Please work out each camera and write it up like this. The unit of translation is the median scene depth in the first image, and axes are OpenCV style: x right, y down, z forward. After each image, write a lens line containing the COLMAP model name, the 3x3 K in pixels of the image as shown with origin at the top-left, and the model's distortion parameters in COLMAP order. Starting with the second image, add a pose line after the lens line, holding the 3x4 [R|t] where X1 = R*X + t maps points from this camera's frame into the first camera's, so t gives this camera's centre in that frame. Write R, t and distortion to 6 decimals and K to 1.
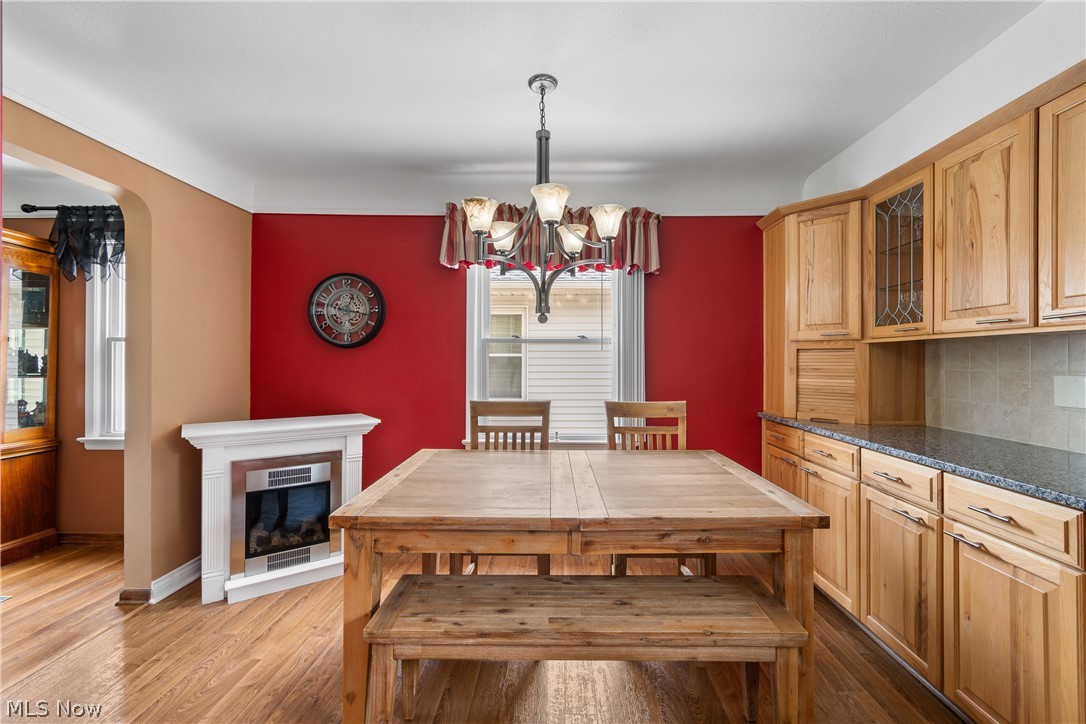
lens RADIAL K [[483.0, 0, 551.9], [0, 483.0, 357.8], [0, 0, 1]] dist [-0.000426, 0.000065]
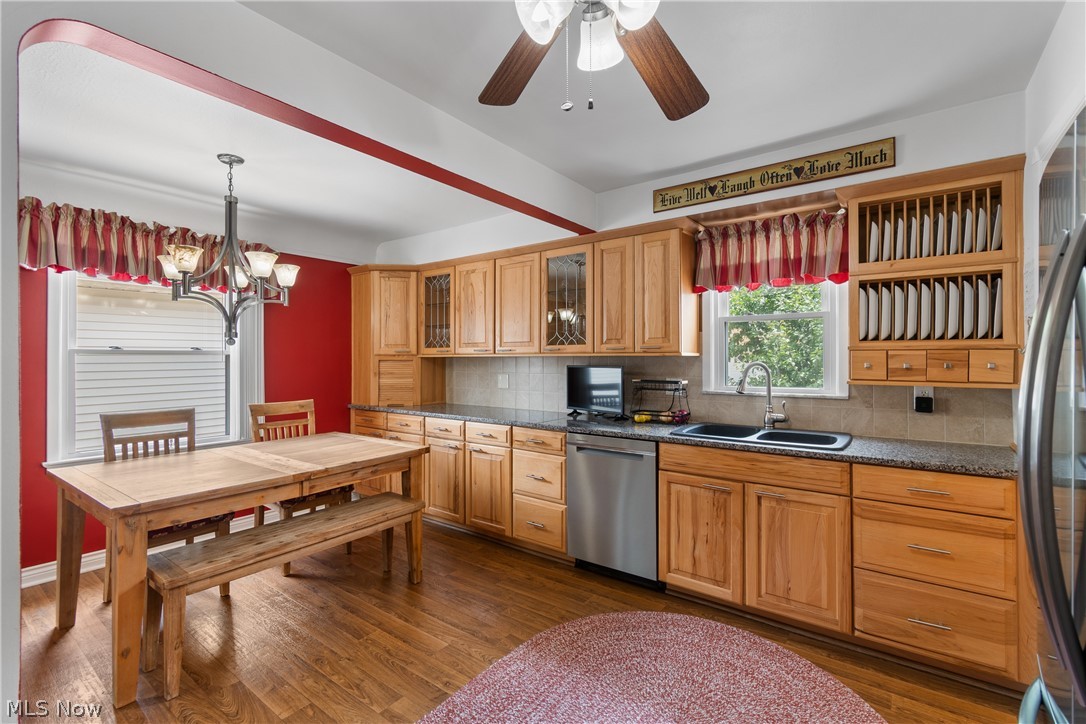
lens RADIAL K [[483.0, 0, 551.9], [0, 483.0, 357.8], [0, 0, 1]] dist [-0.000426, 0.000065]
pose [[0.577078, -0.003222, 0.816683, -0.549563], [-0.000912, 0.999989, 0.004589, -0.043122], [-0.816689, -0.003393, 0.577068, -0.421389]]
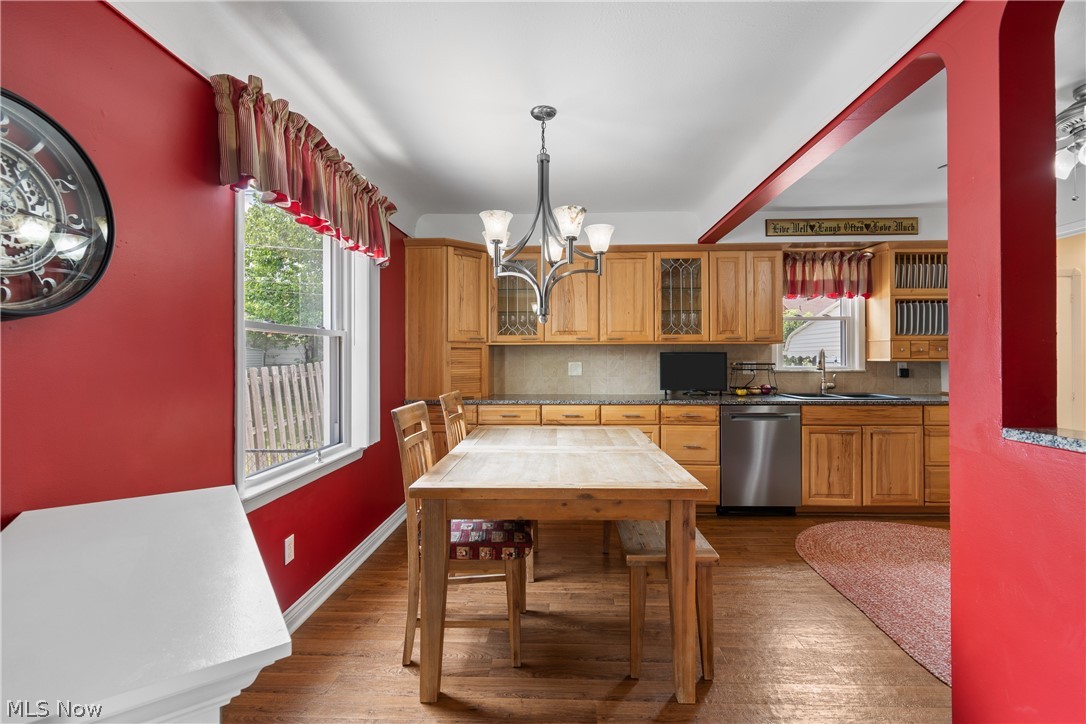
lens RADIAL K [[483.0, 0, 551.9], [0, 483.0, 357.8], [0, 0, 1]] dist [-0.000426, 0.000065]
pose [[0.011029, -0.003222, 0.999934, -1.095021], [-0.002616, 0.999991, 0.003251, 0.007053], [-0.999936, -0.002651, 0.011020, 0.928592]]
